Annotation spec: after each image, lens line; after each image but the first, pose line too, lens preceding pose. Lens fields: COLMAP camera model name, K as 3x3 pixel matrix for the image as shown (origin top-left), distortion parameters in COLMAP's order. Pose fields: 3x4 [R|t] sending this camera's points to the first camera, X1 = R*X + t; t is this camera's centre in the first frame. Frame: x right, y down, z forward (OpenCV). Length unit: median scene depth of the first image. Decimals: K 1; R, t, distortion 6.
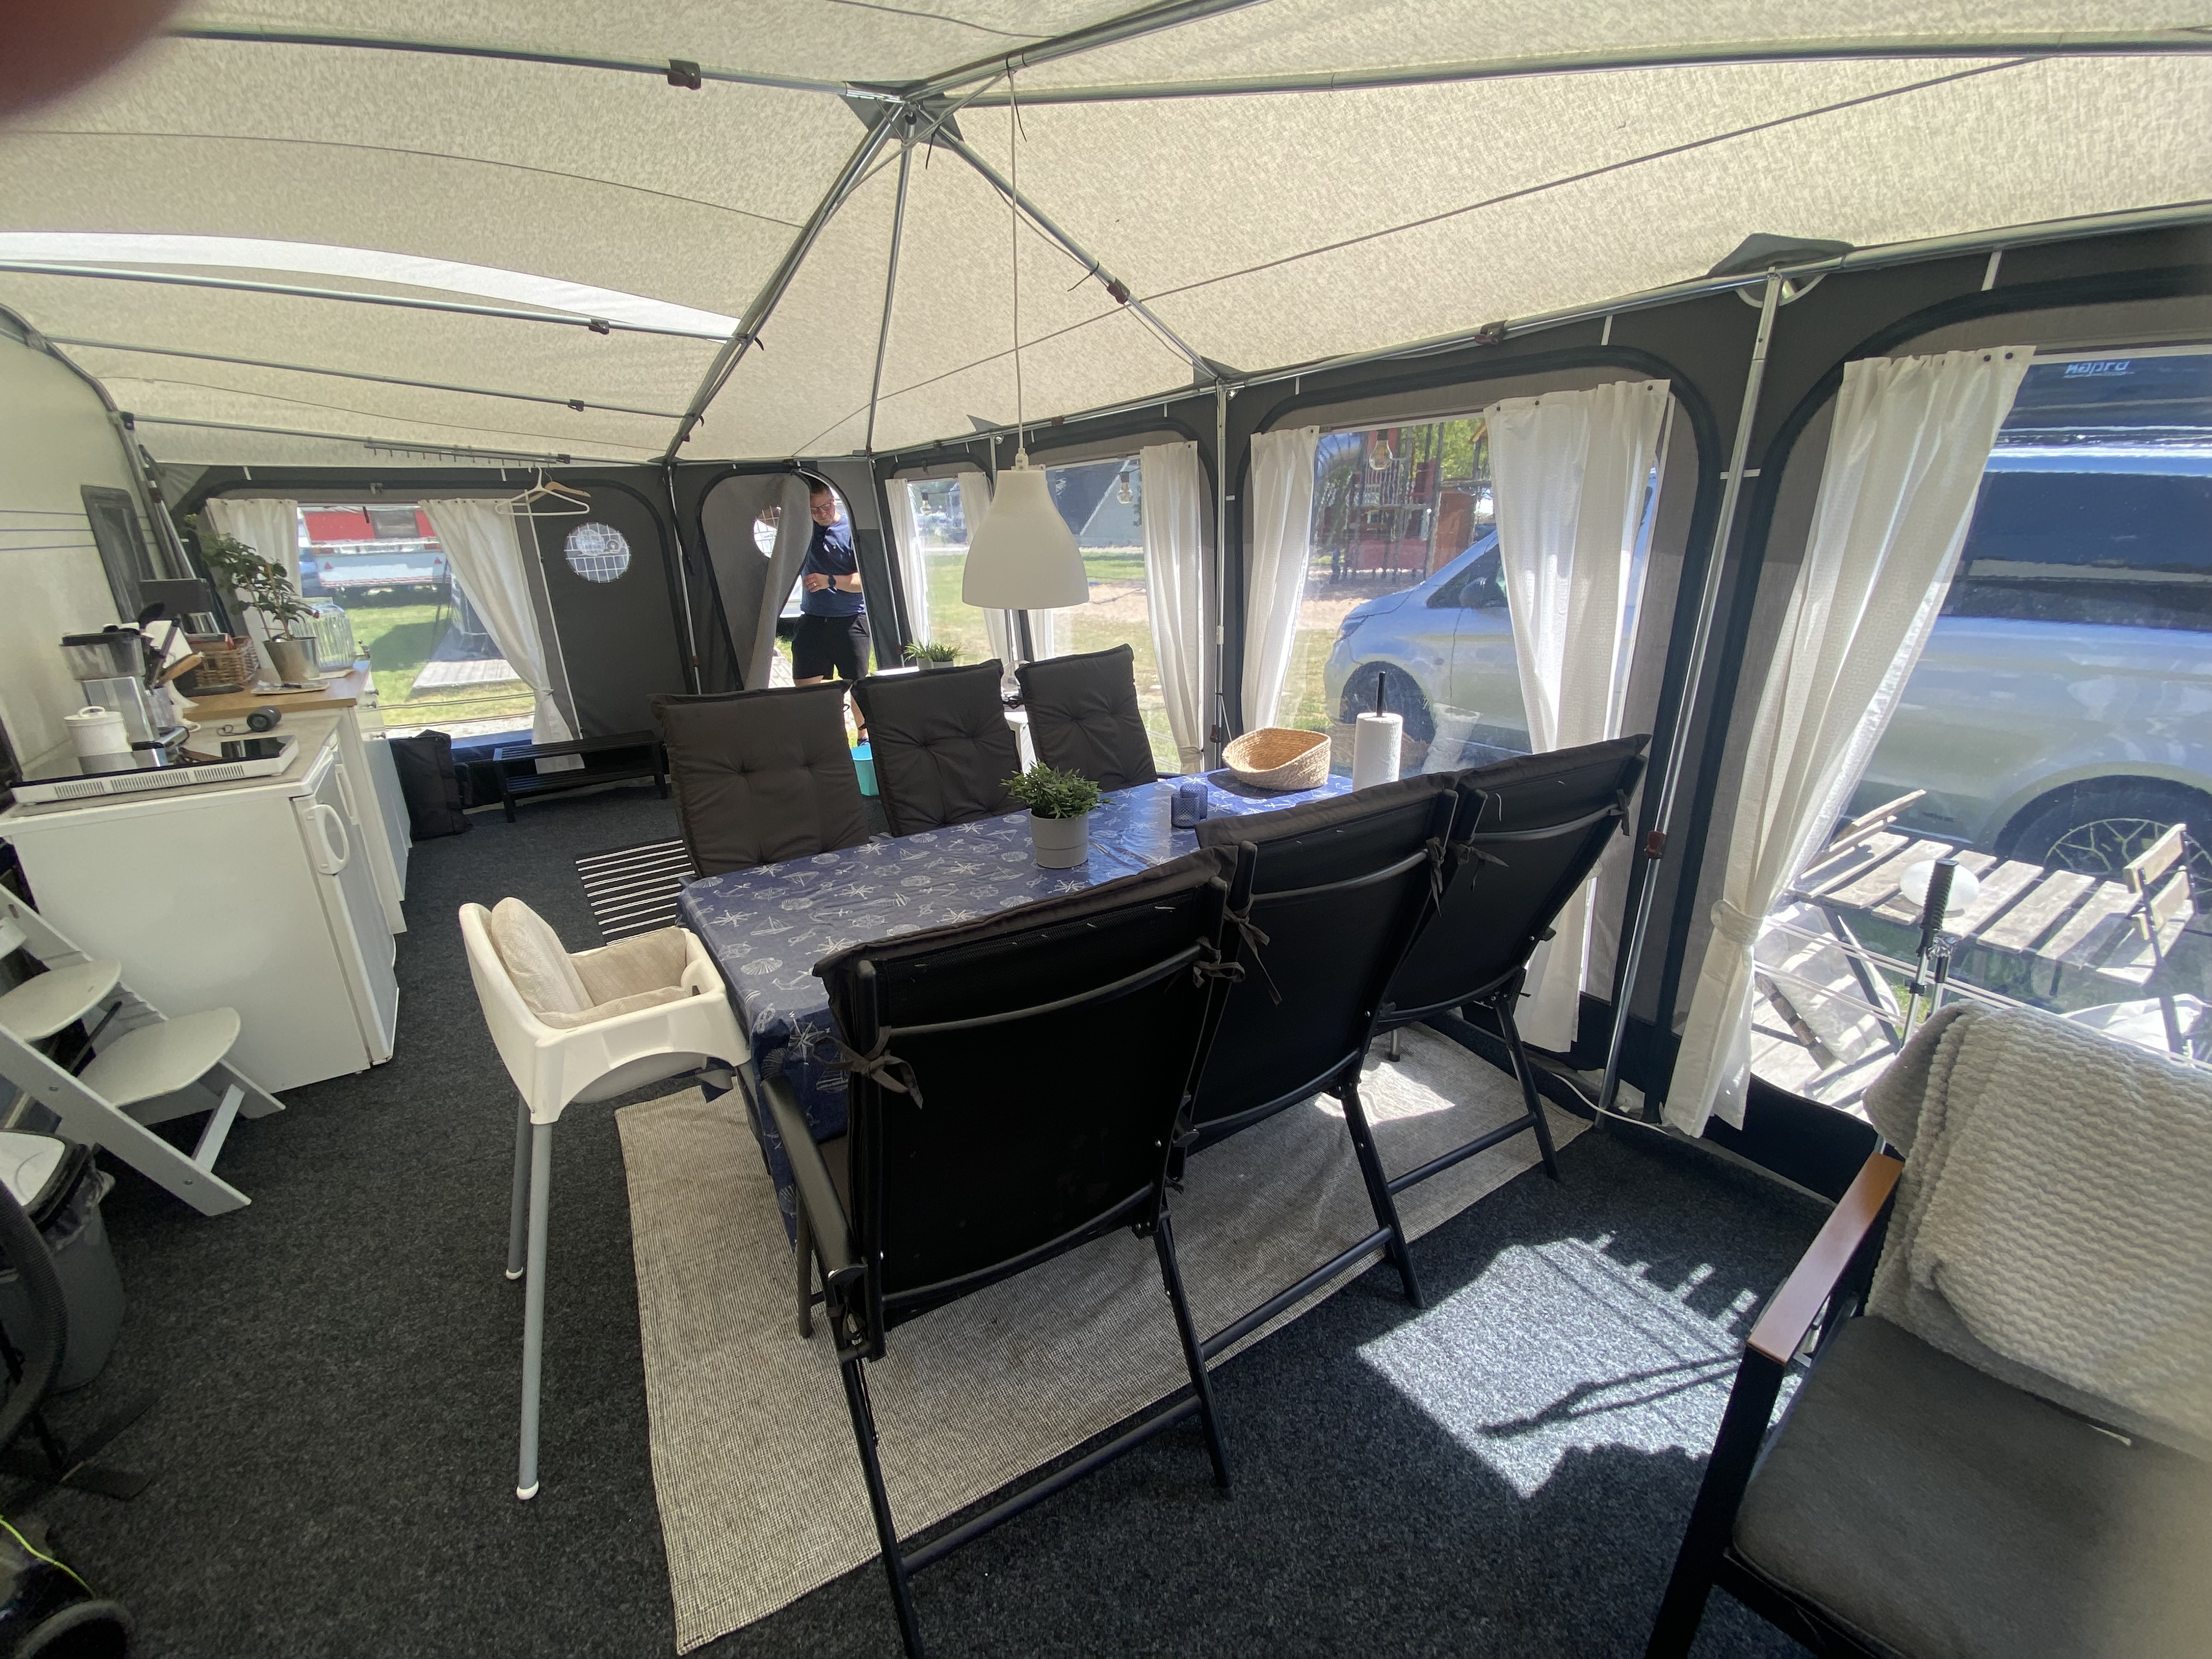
lens RADIAL K [[878.6, 0, 1110.1], [0, 878.6, 820.9], [0, 0, 1]] dist [-0.013988, -0.007996]
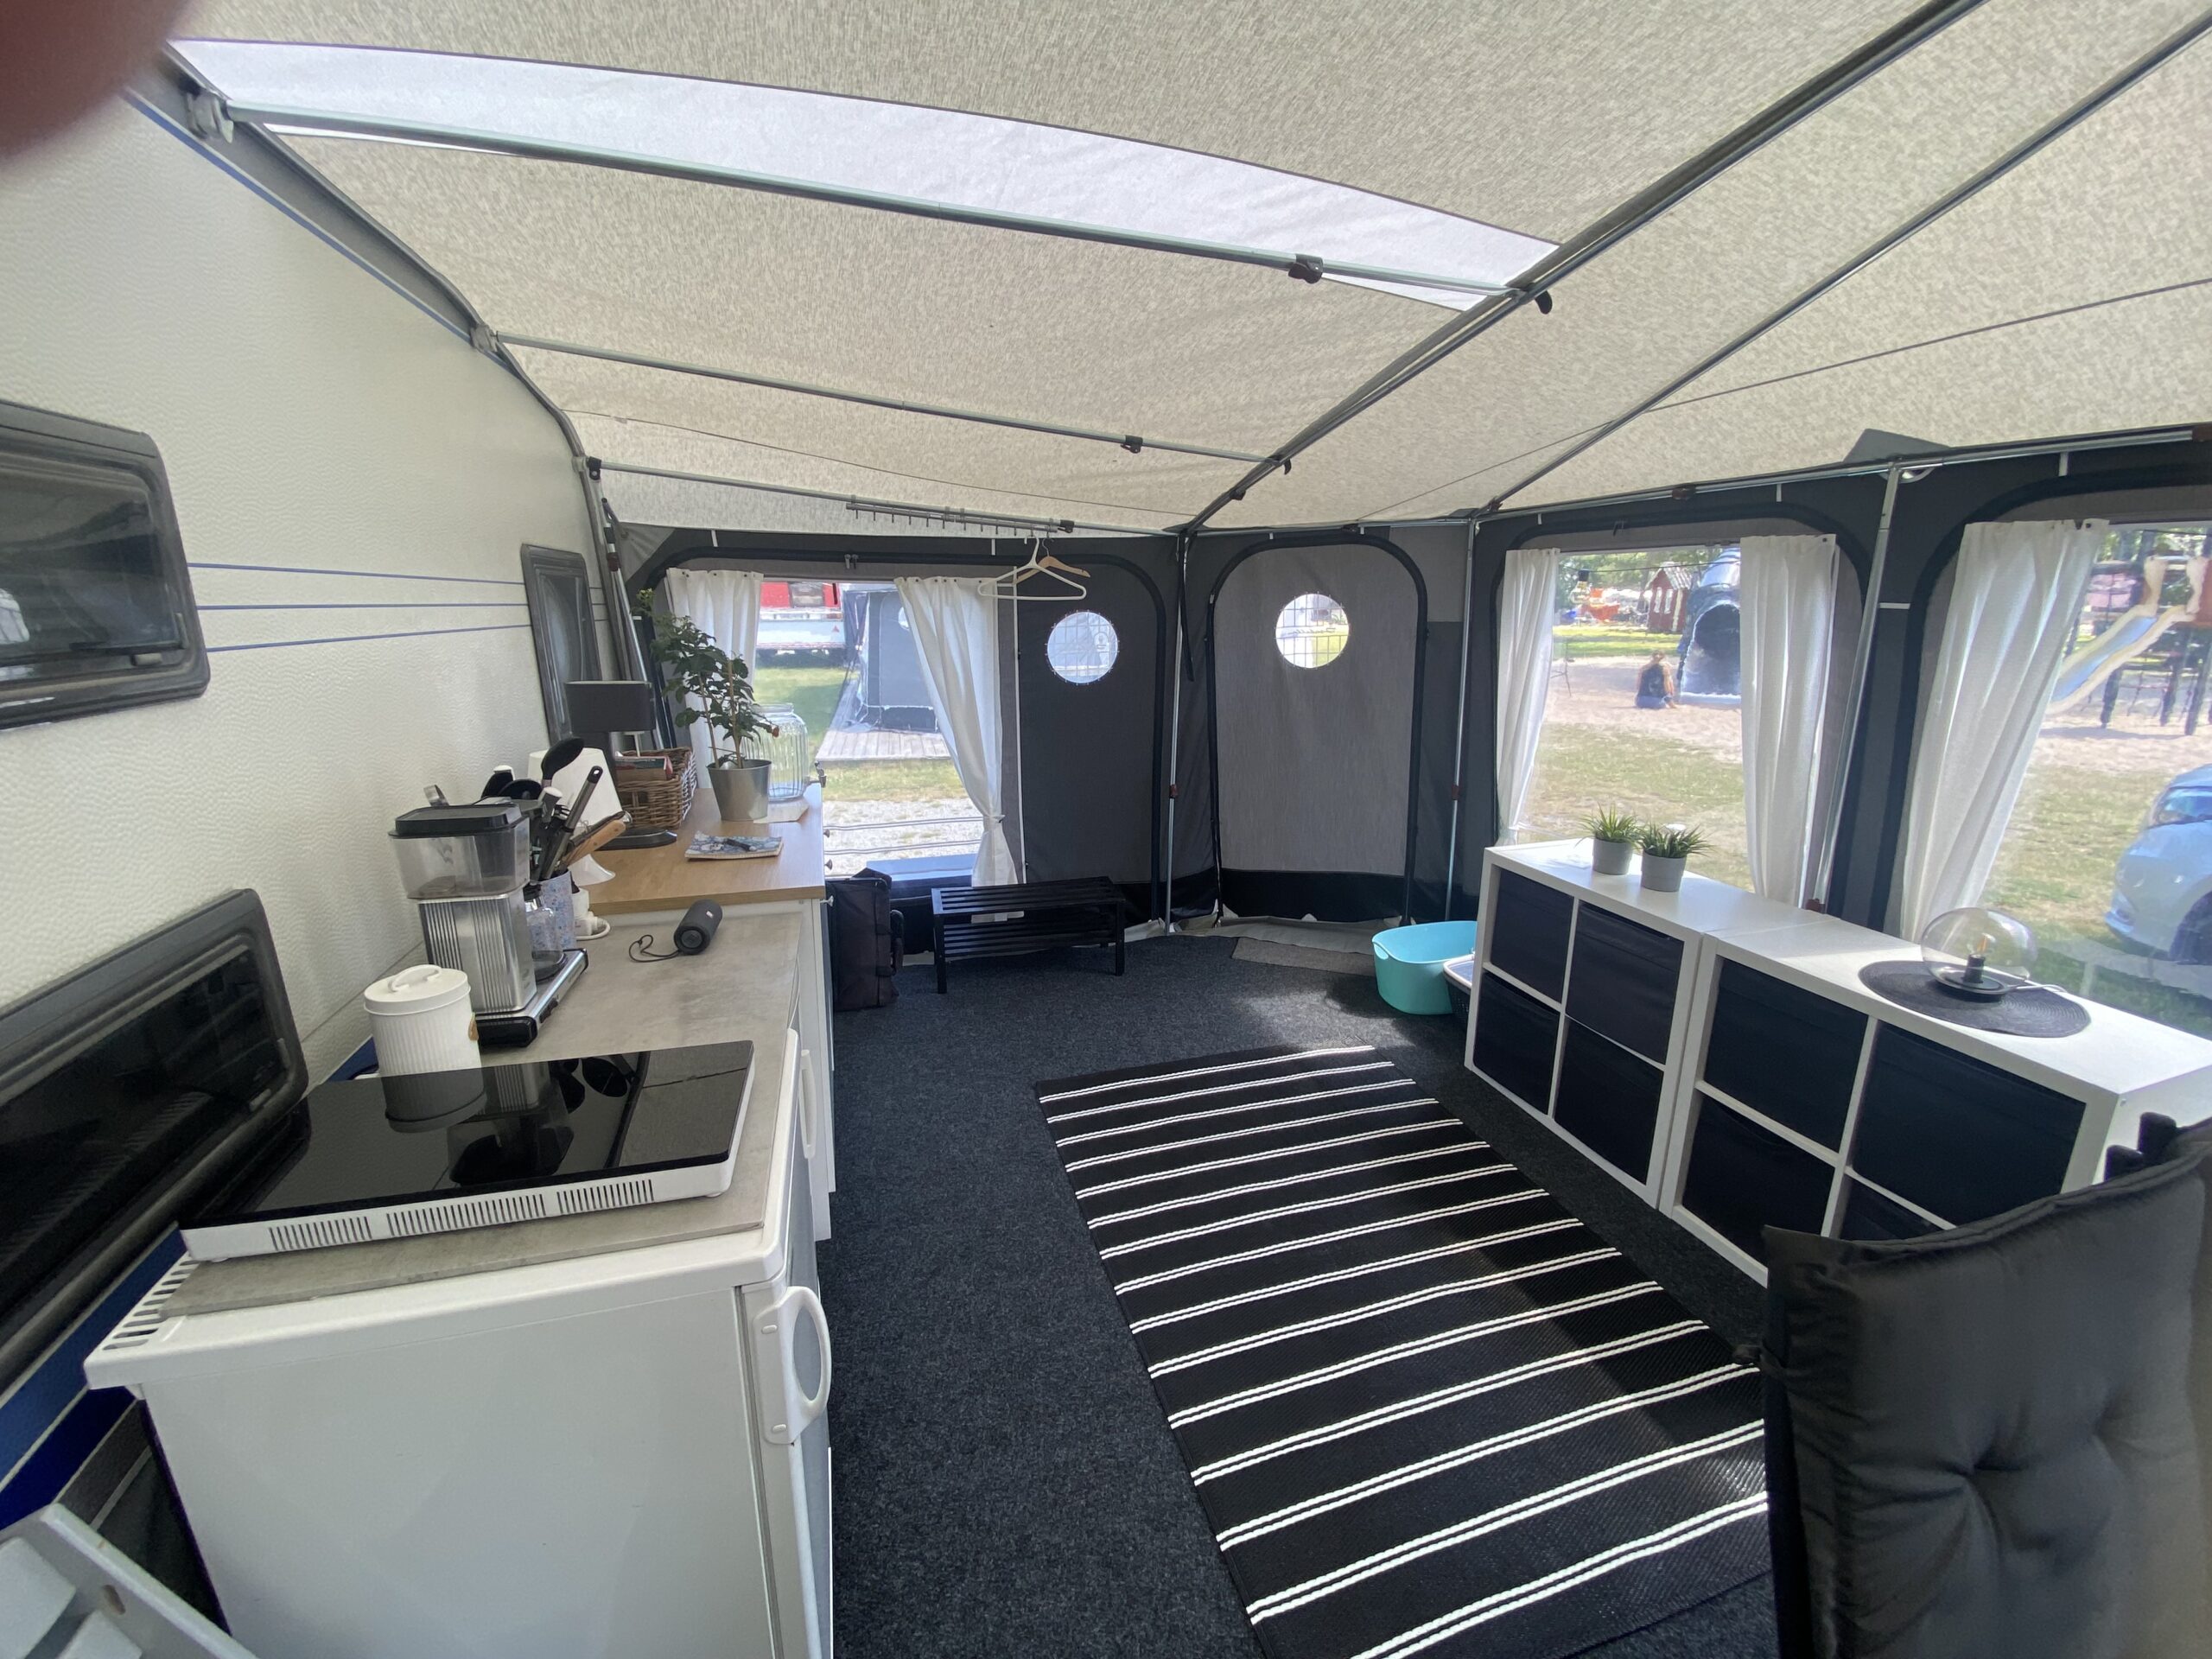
lens RADIAL K [[894.7, 0, 1106.0], [0, 894.7, 829.5], [0, 0, 1]] dist [0.033119, -0.028706]
pose [[0.941347, 0.094173, -0.324032, -0.373807], [-0.119355, 0.991115, -0.058692, -0.133996], [0.315626, 0.093925, 0.944224, 0.352040]]
